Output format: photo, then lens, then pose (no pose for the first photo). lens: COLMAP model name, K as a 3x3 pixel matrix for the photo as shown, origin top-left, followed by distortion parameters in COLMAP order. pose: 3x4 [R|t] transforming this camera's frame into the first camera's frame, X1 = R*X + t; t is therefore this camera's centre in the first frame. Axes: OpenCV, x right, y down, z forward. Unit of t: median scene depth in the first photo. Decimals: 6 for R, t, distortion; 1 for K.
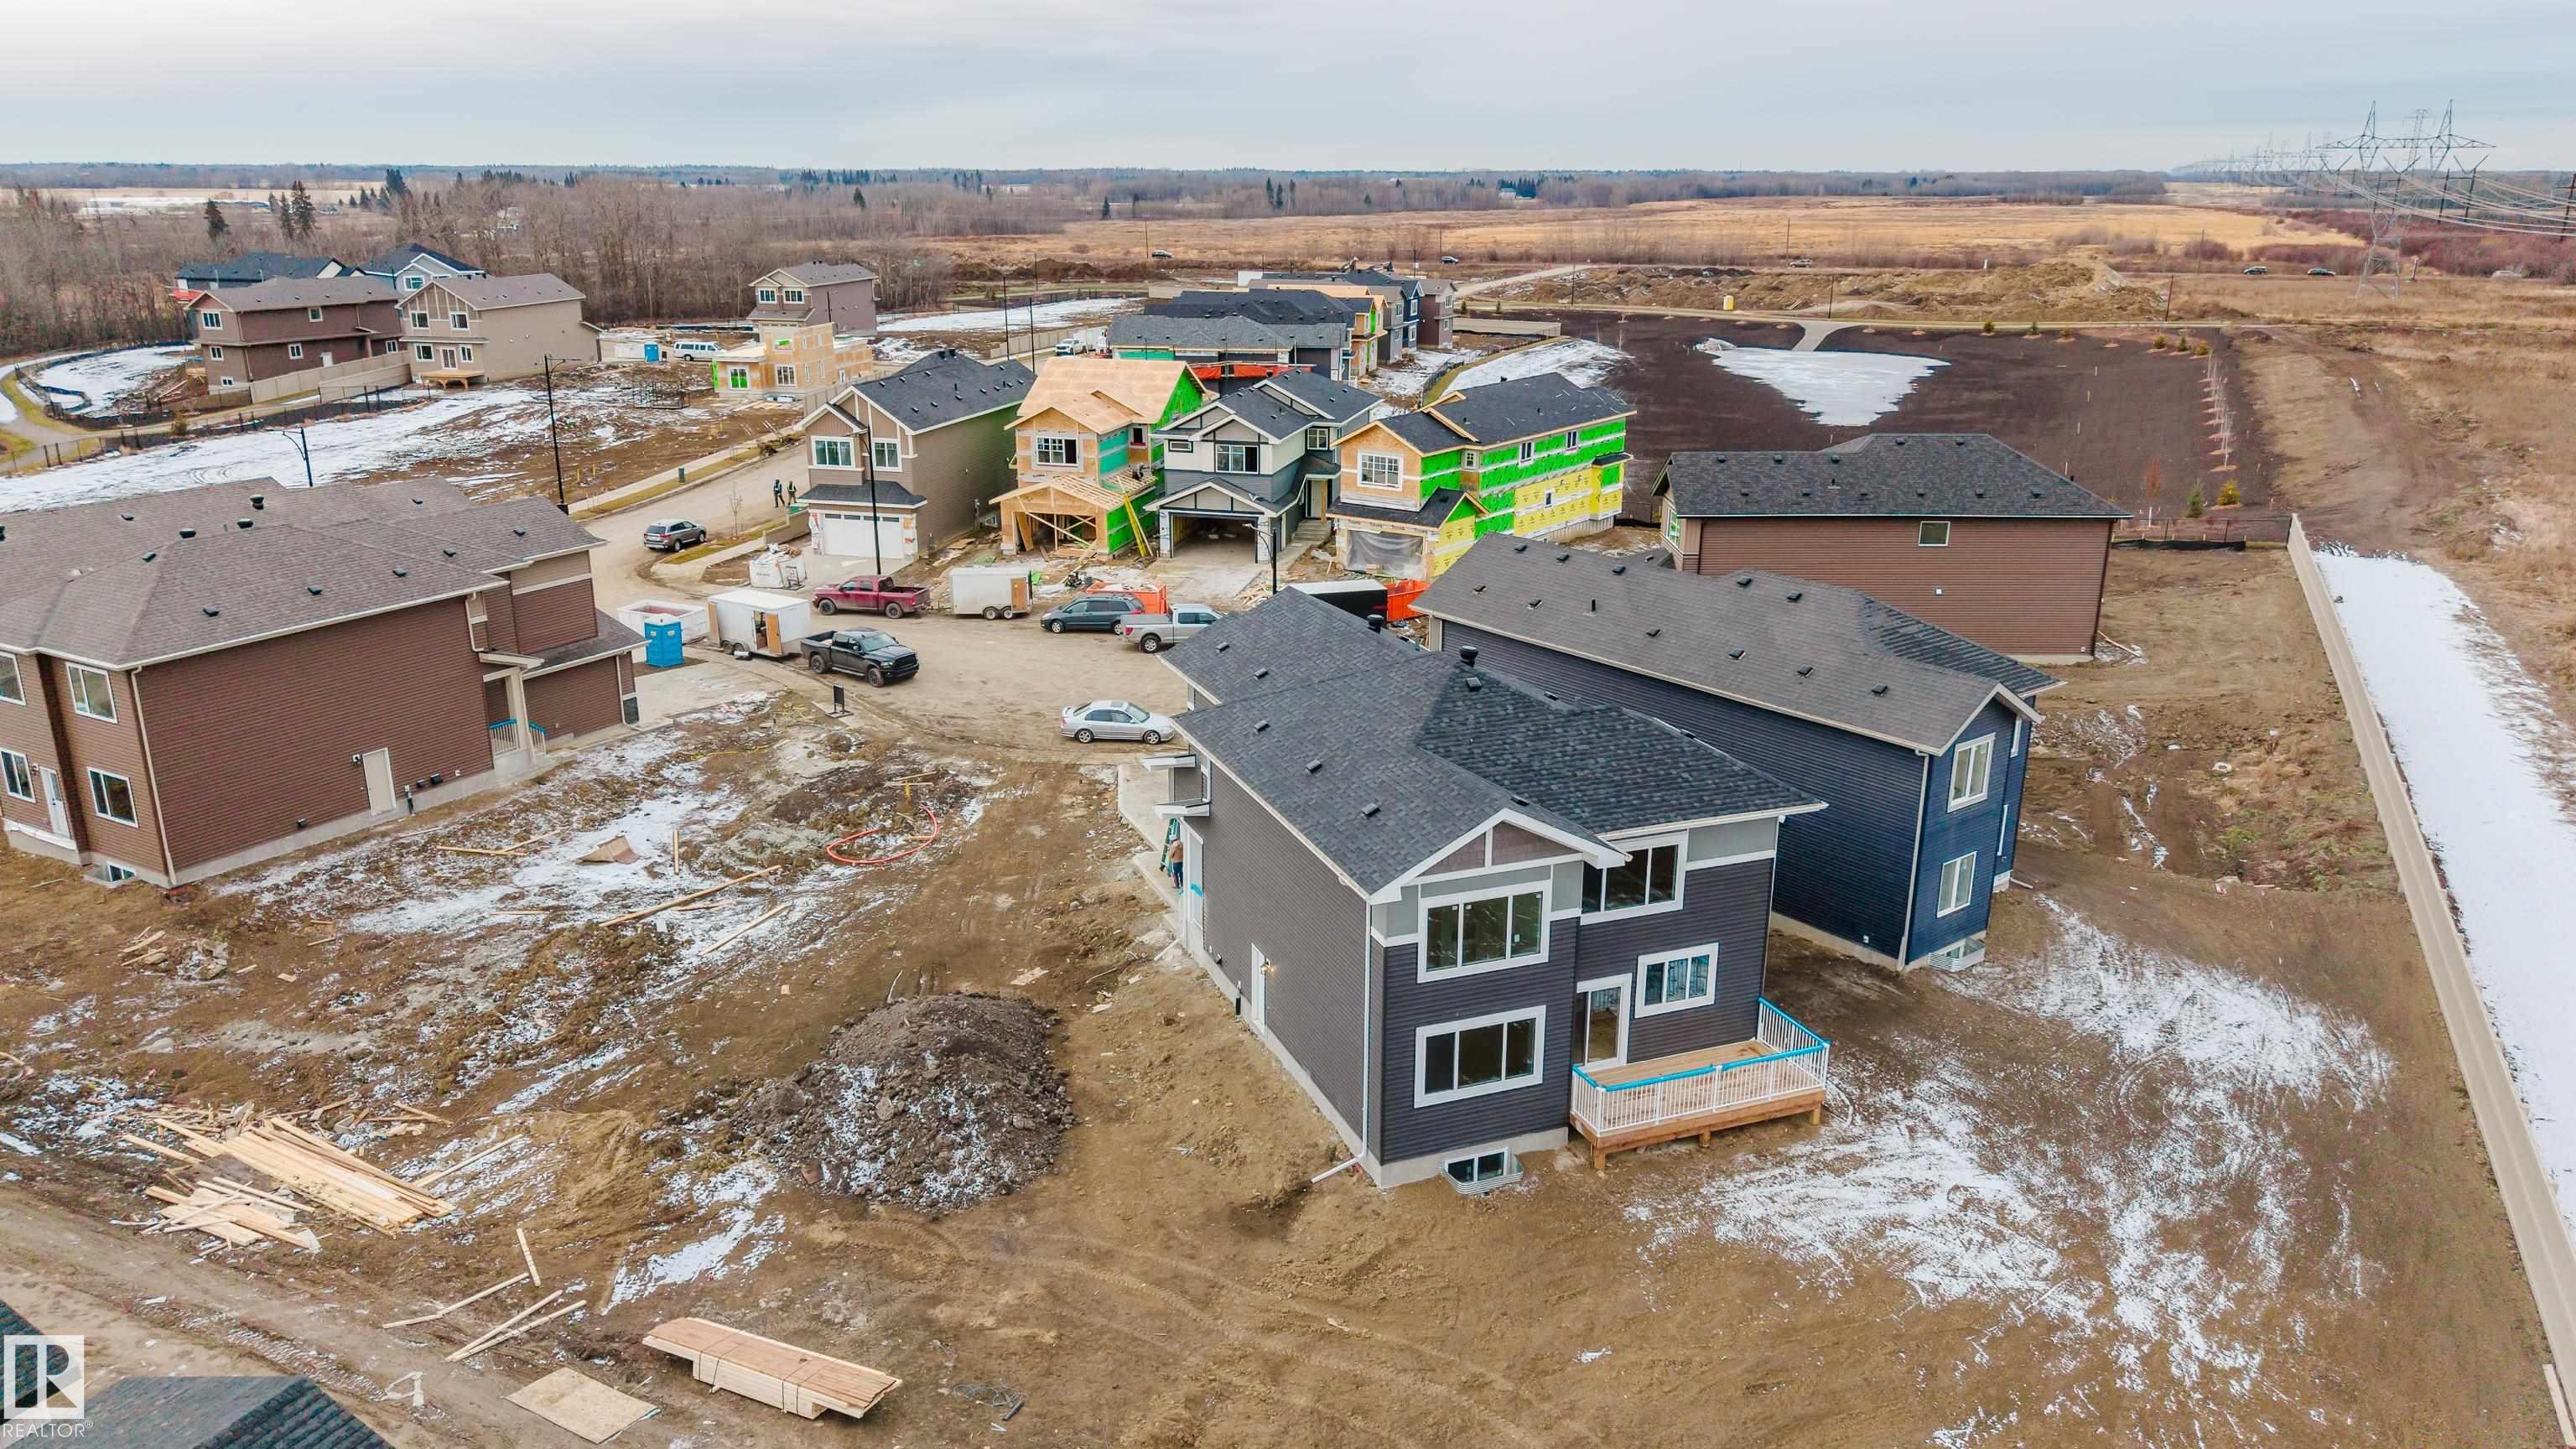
lens RADIAL K [[1768.5, 0, 1285.8], [0, 1768.5, 718.0], [0, 0, 1]] dist [0.033198, -0.038609]
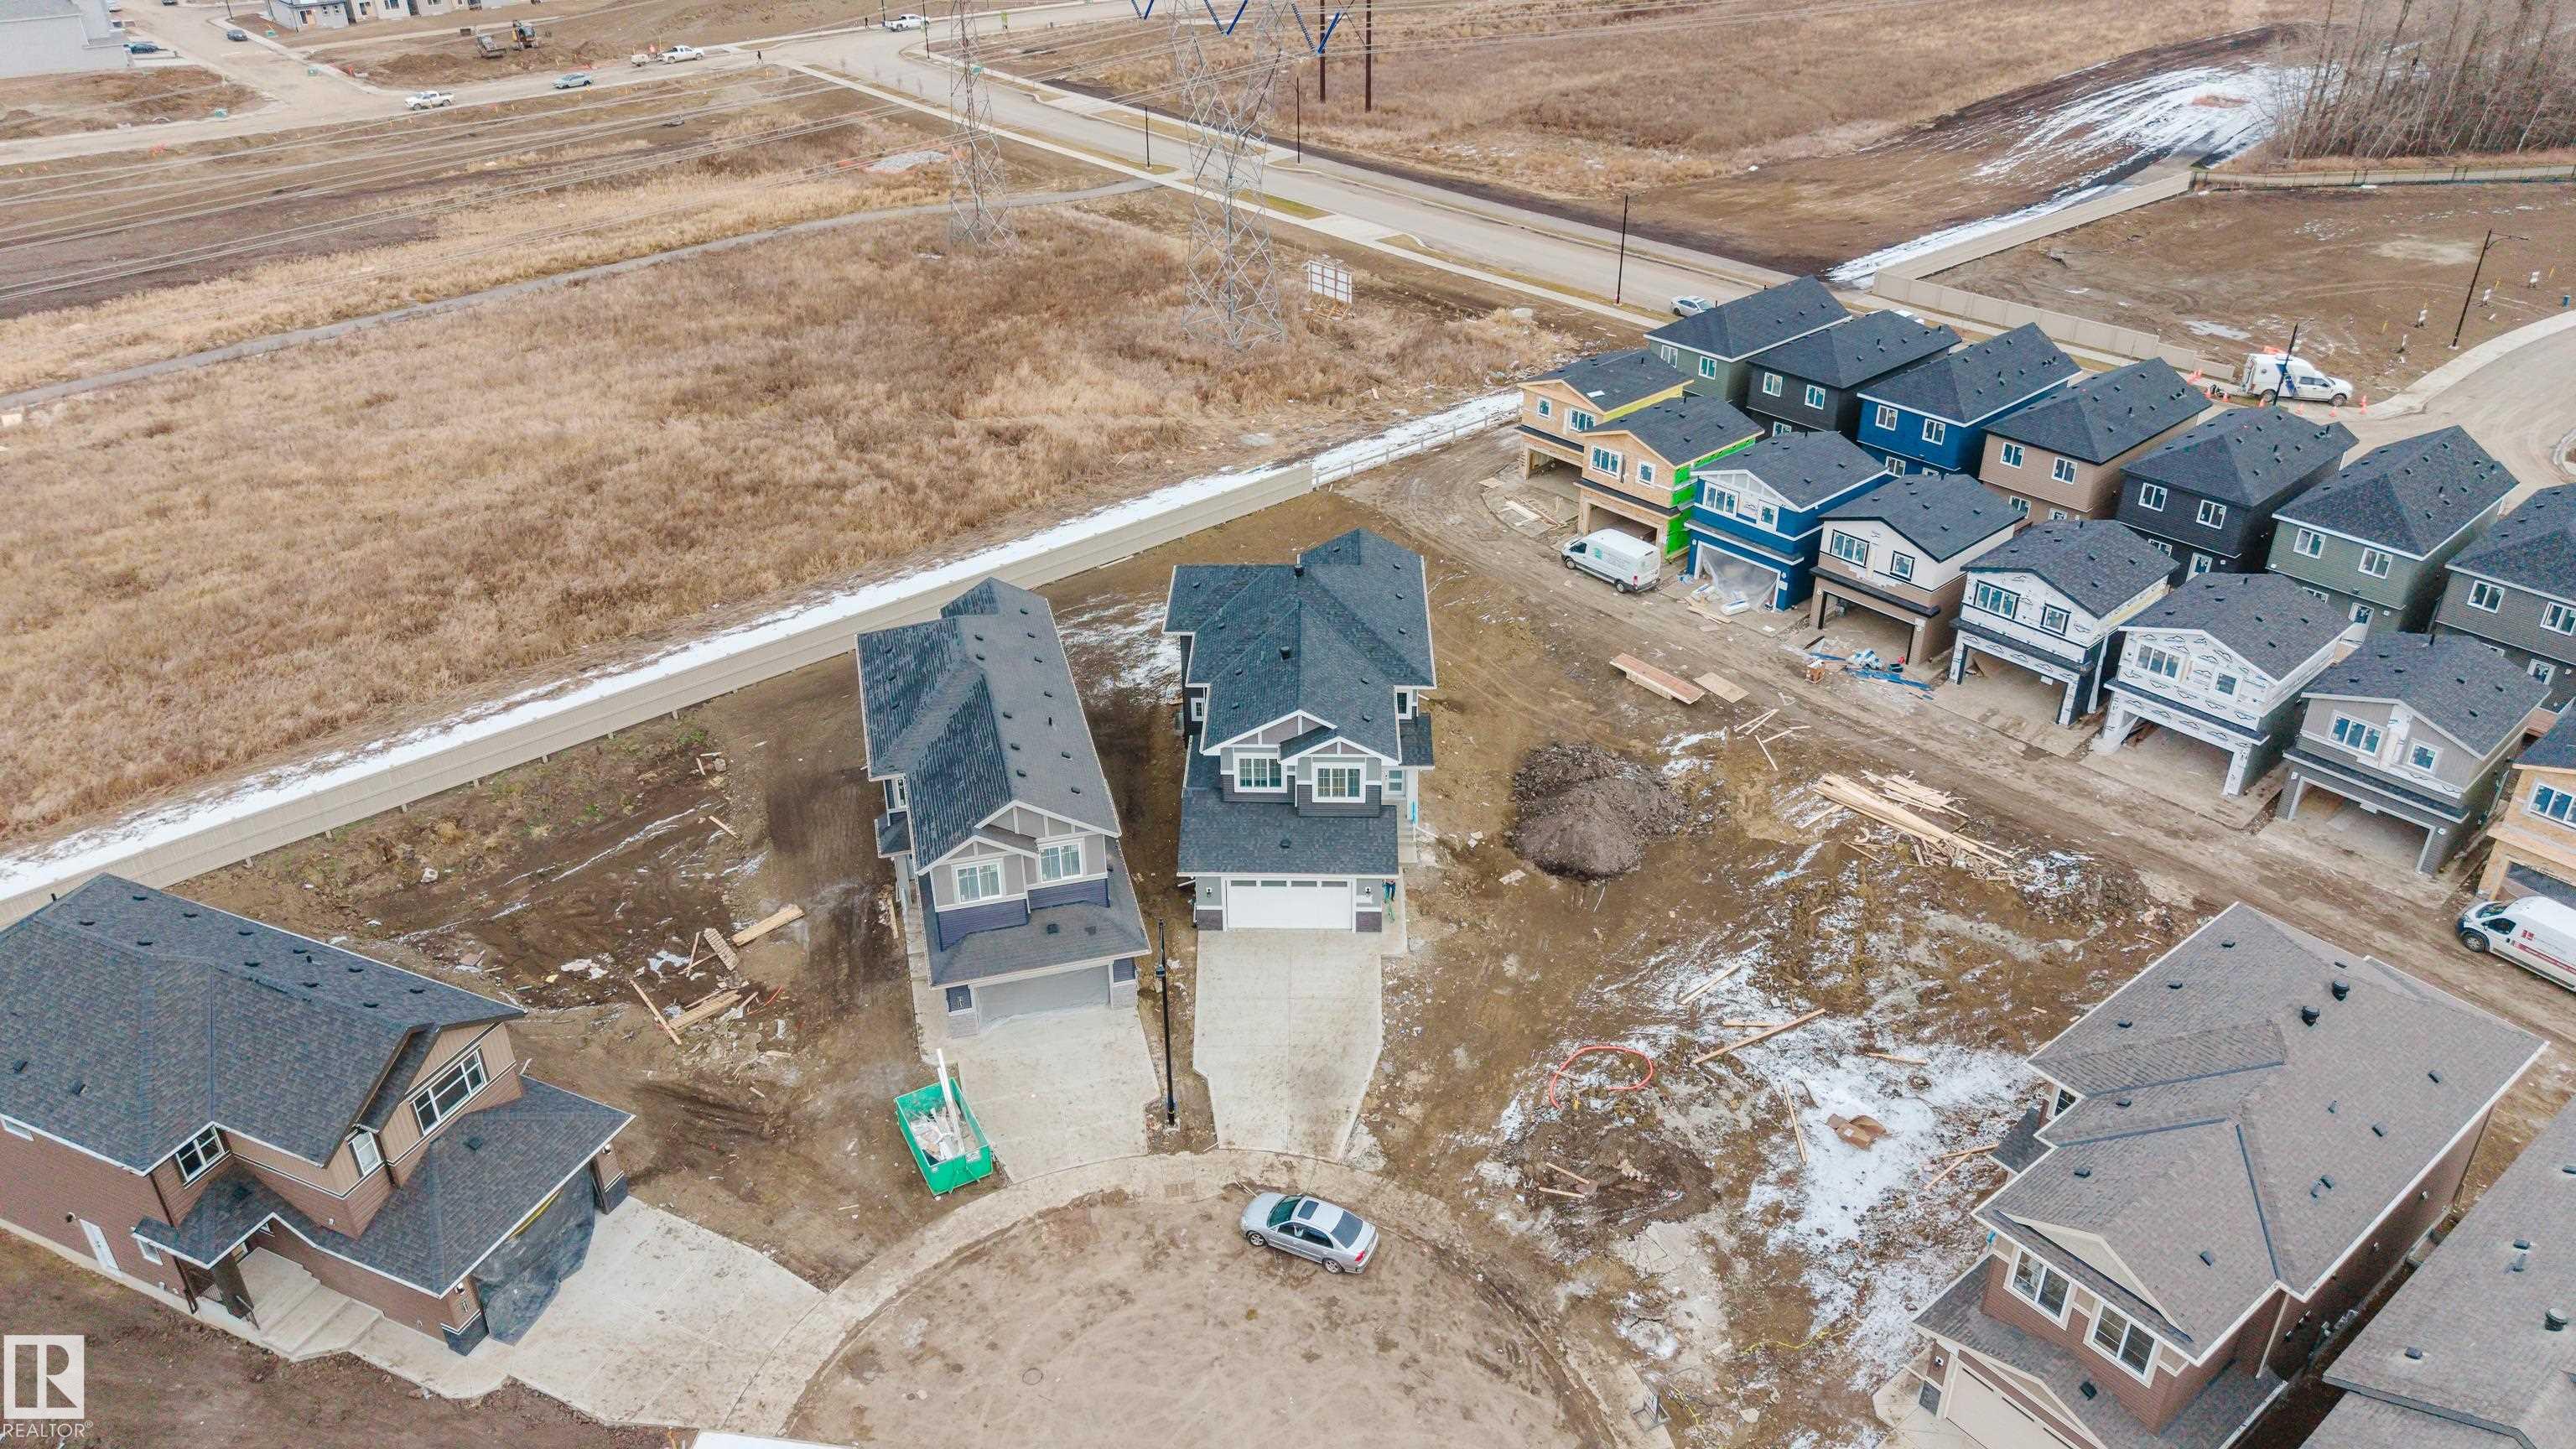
lens RADIAL K [[1718.4, 0, 1222.4], [0, 1718.4, 625.8], [0, 0, 1]] dist [0.044370, -0.052658]
pose [[-0.908317, -0.189348, 0.372972, -0.328187], [0.133789, 0.713317, 0.687953, -0.810174], [-0.396309, 0.674779, -0.622585, 1.431010]]
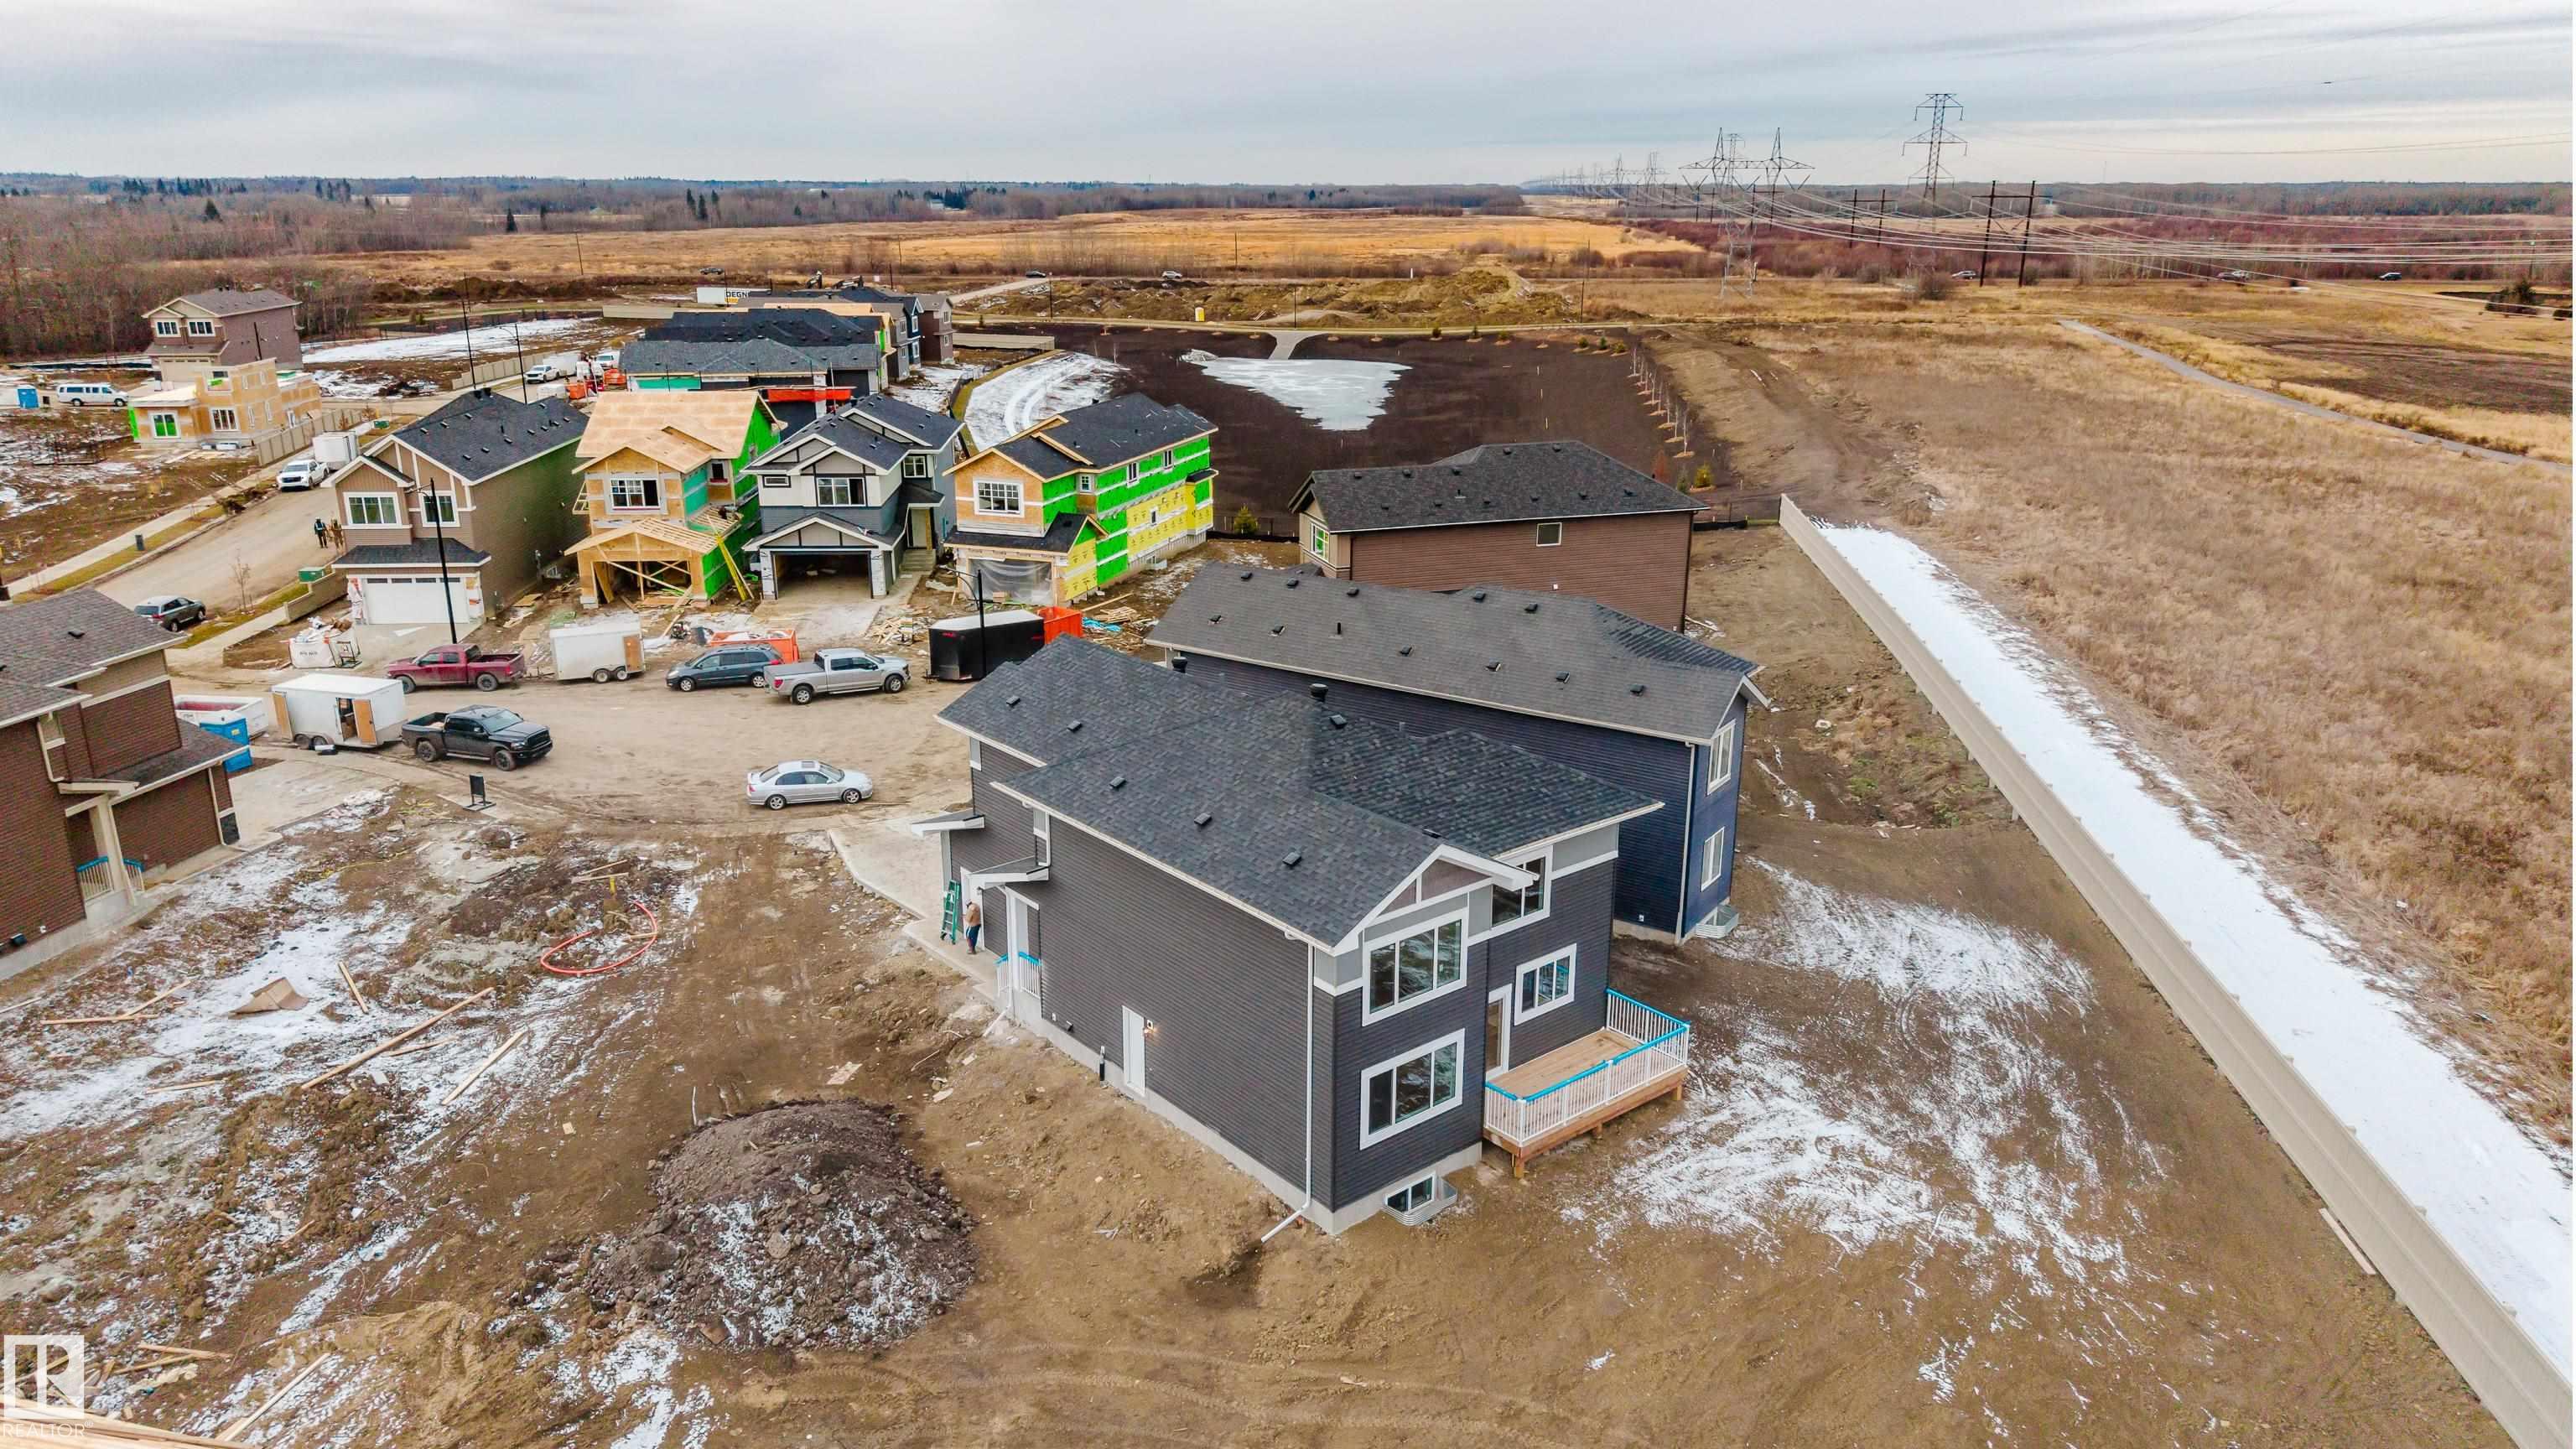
lens RADIAL K [[1735.8, 0, 1293.1], [0, 1735.8, 716.7], [0, 0, 1]] dist [0.028578, -0.027738]
pose [[0.948948, -0.090946, 0.302036, -0.138129], [0.091231, 0.995742, 0.013195, -0.023681], [-0.301950, 0.015034, 0.953205, 0.038856]]
